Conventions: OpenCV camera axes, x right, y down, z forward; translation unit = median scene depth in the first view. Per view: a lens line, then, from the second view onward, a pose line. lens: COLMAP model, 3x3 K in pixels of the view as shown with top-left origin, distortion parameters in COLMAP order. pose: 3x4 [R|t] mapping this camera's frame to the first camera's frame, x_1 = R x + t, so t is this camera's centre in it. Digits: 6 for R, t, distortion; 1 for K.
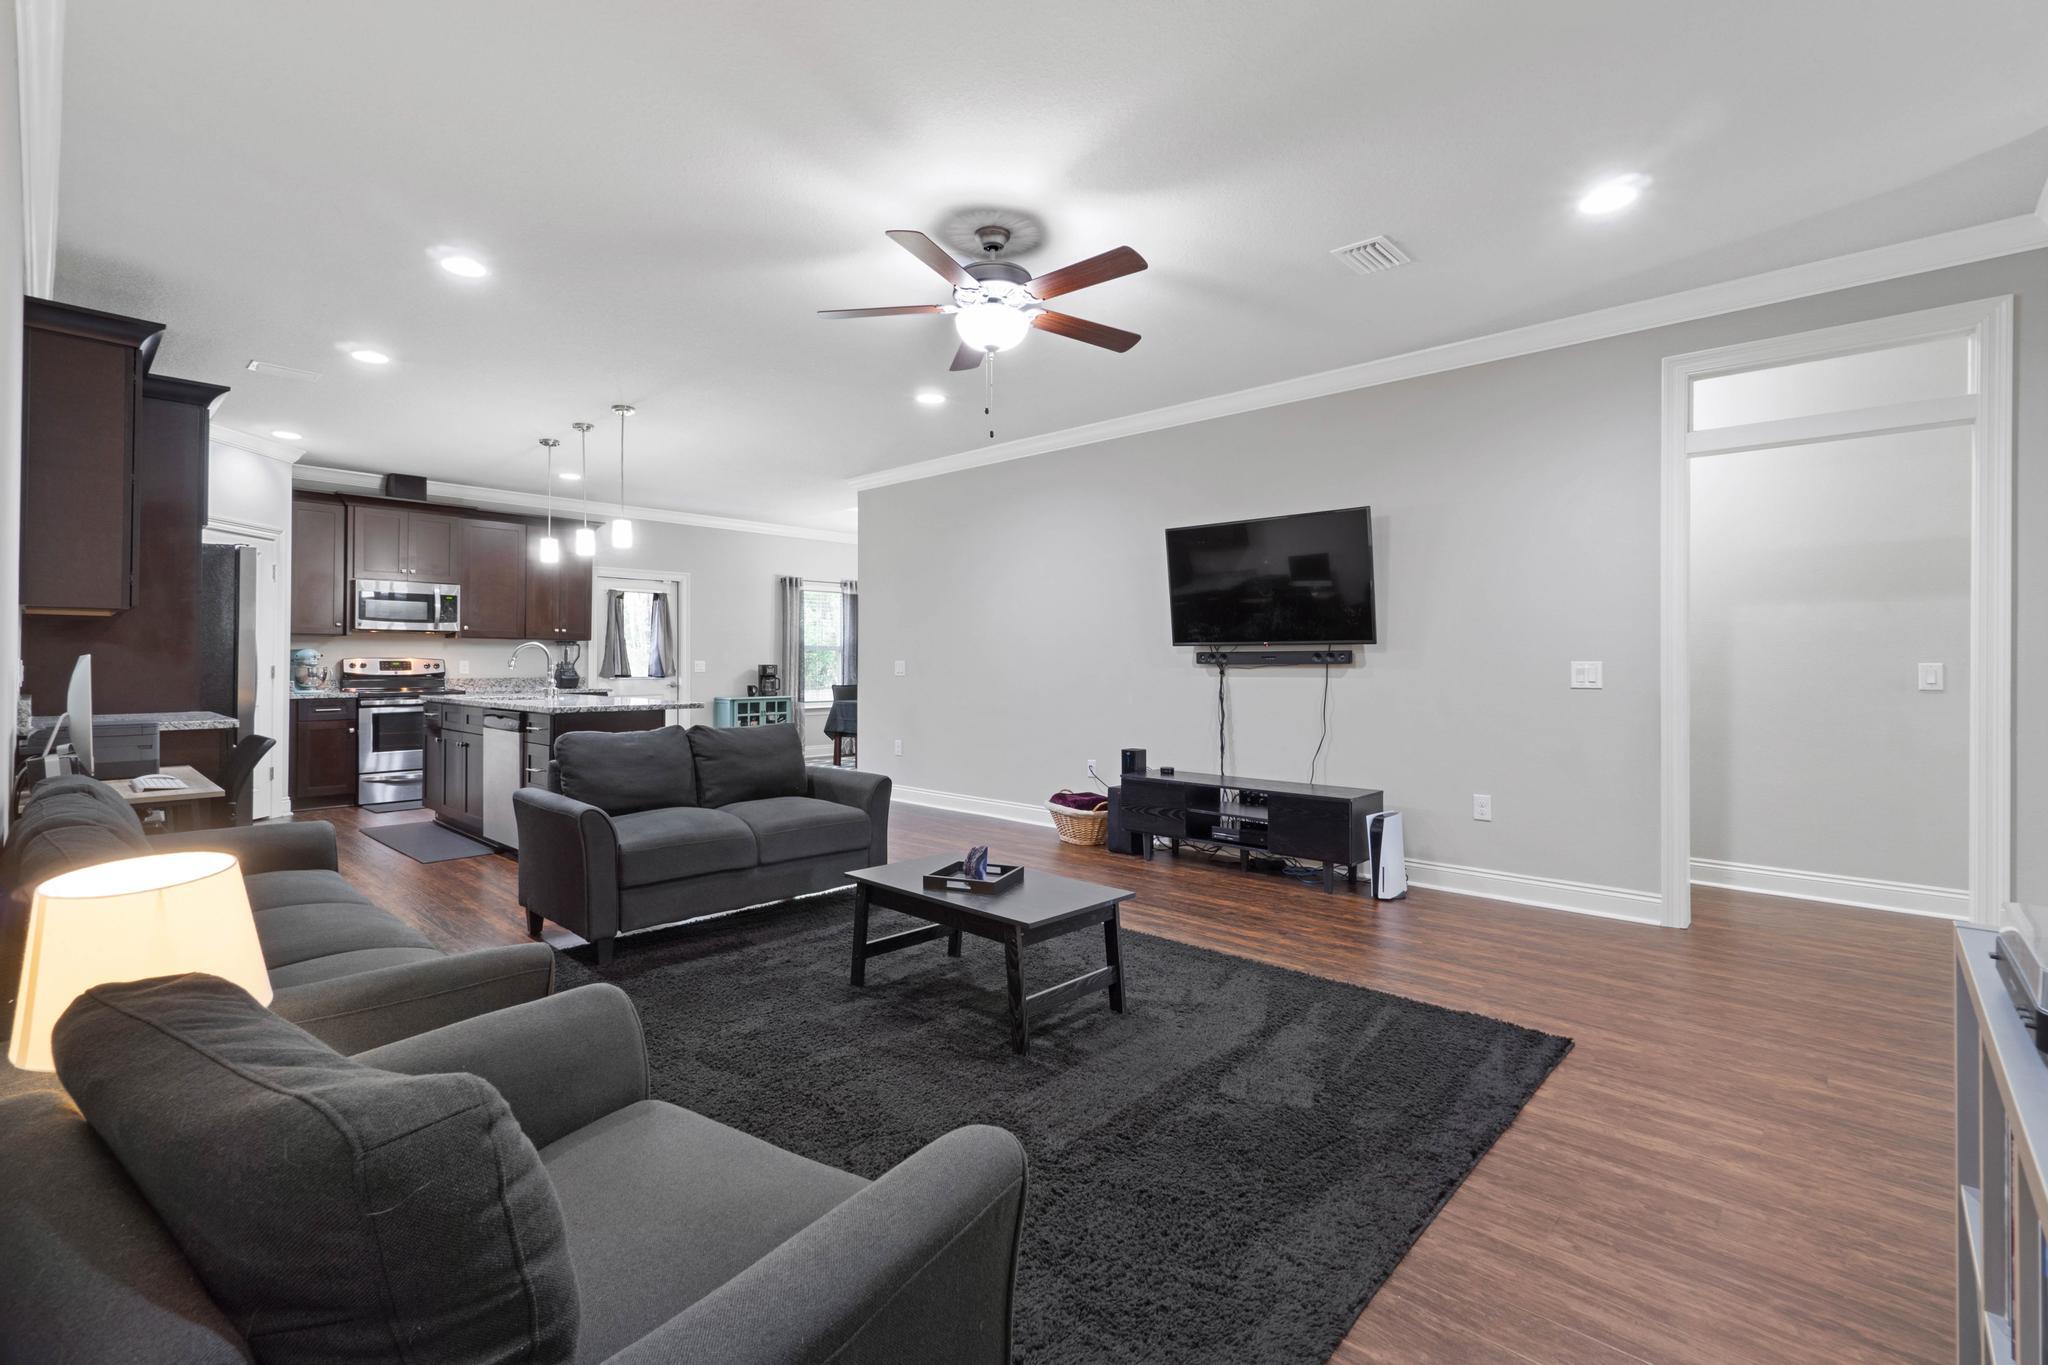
lens RADIAL K [[916.3, 0, 984.7], [0, 916.3, 657.4], [0, 0, 1]] dist [-0.001271, -0.000165]
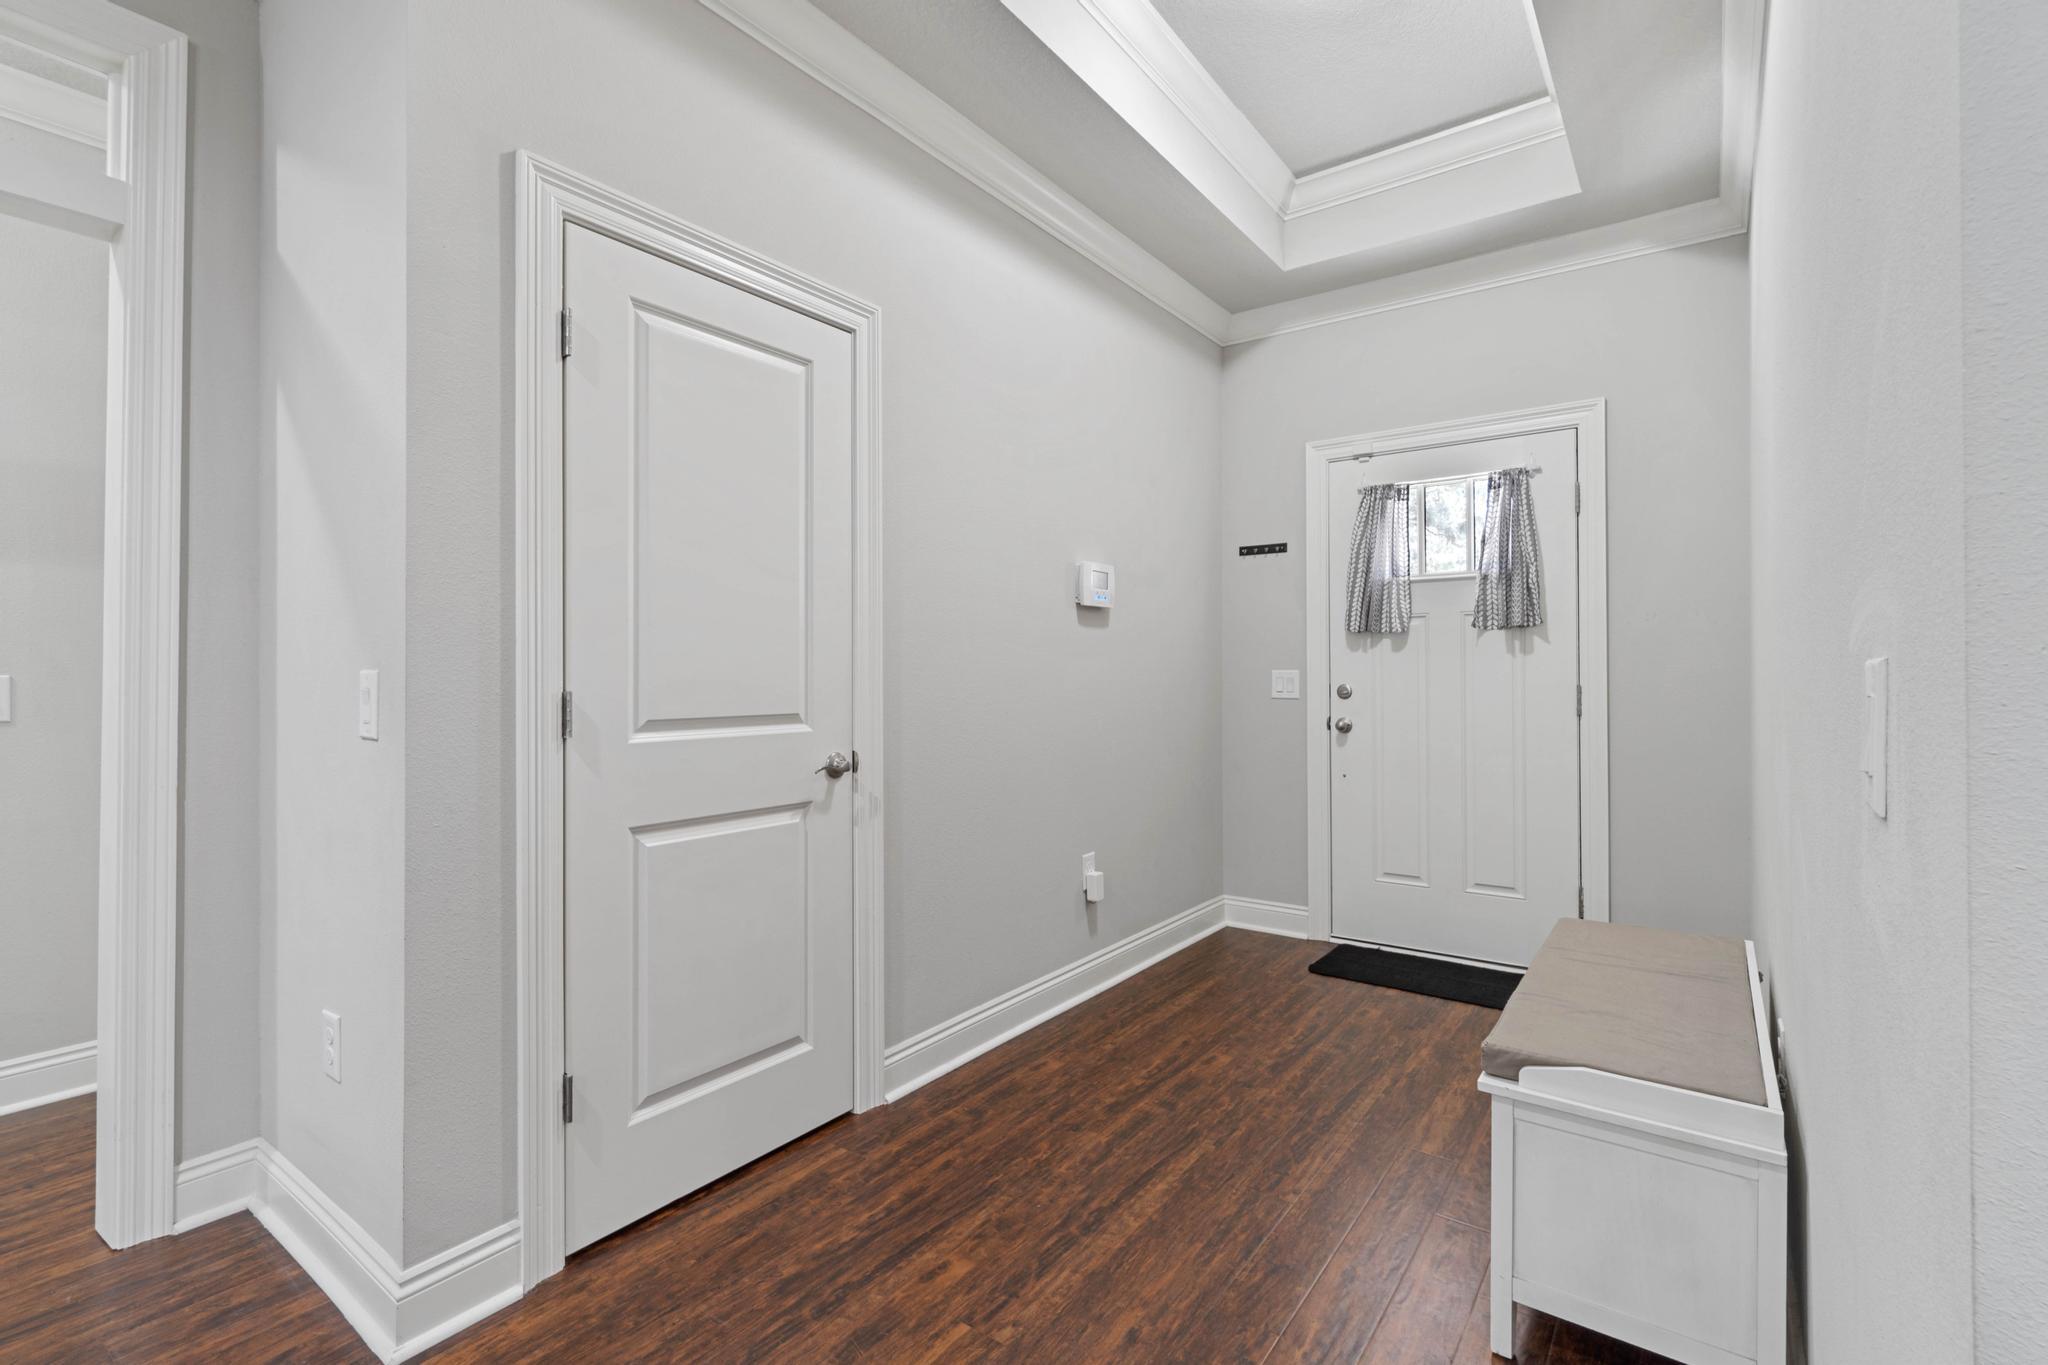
lens RADIAL K [[922.5, 0, 1023.1], [0, 922.5, 664.4], [0, 0, 1]] dist [0.003052, -0.000110]
pose [[-0.132555, 0.007149, 0.991150, 0.197908], [-0.000513, 0.999973, -0.007282, 0.001604], [-0.991176, -0.001474, -0.132547, 0.229040]]
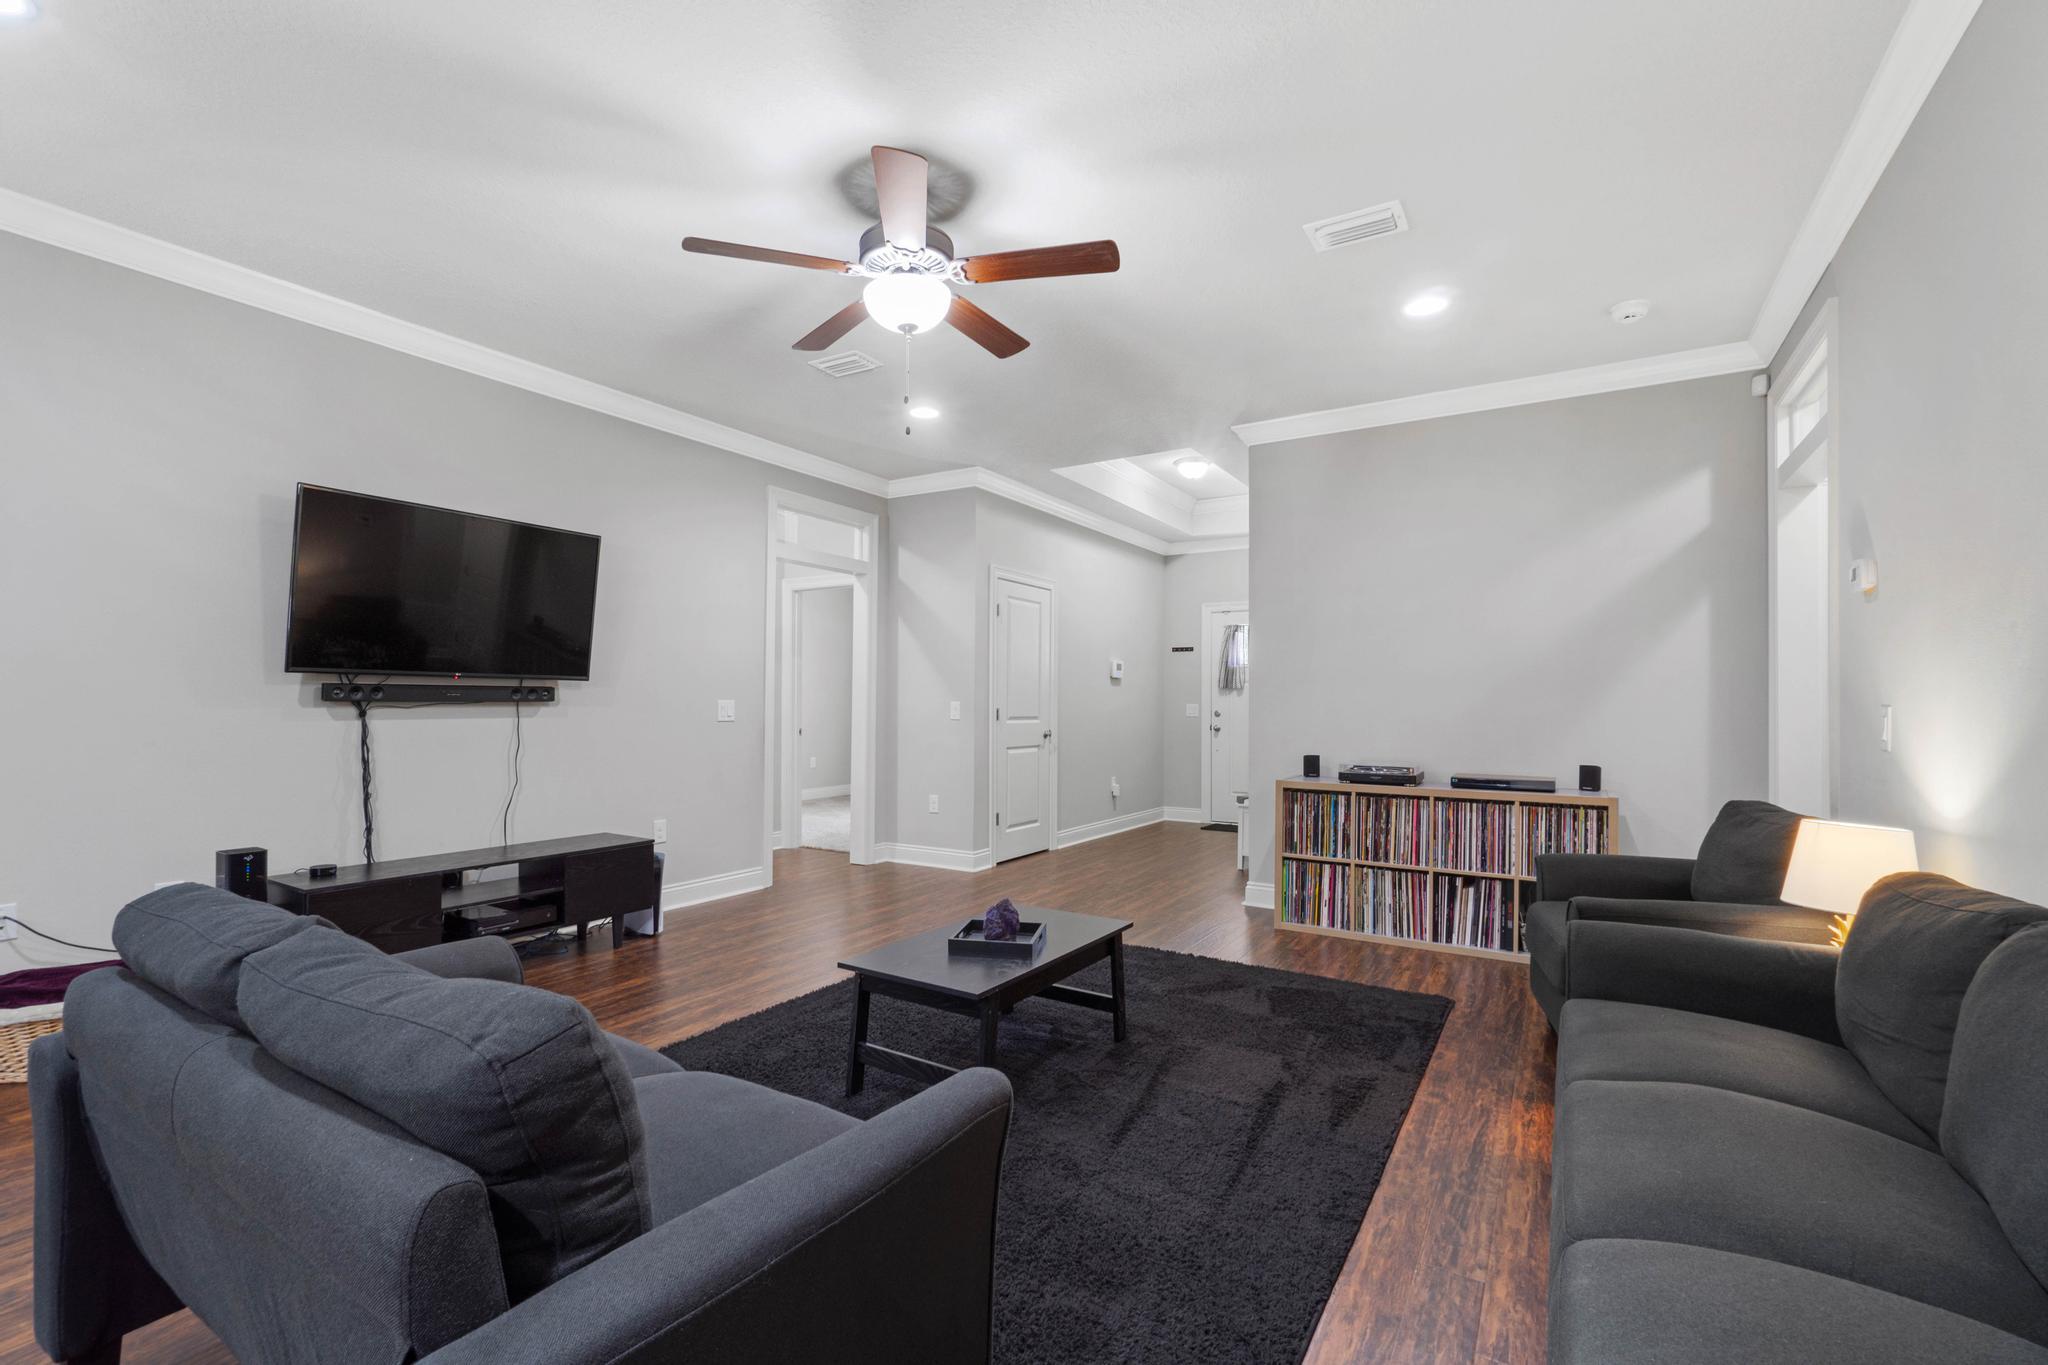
lens RADIAL K [[899.0, 0, 1020.2], [0, 899.0, 695.3], [0, 0, 1]] dist [-0.004347, -0.000390]
pose [[-0.214279, 0.007276, 0.976745, -0.349460], [-0.009973, 0.999904, -0.009637, 0.002960], [-0.976722, -0.011806, -0.214186, 0.461262]]
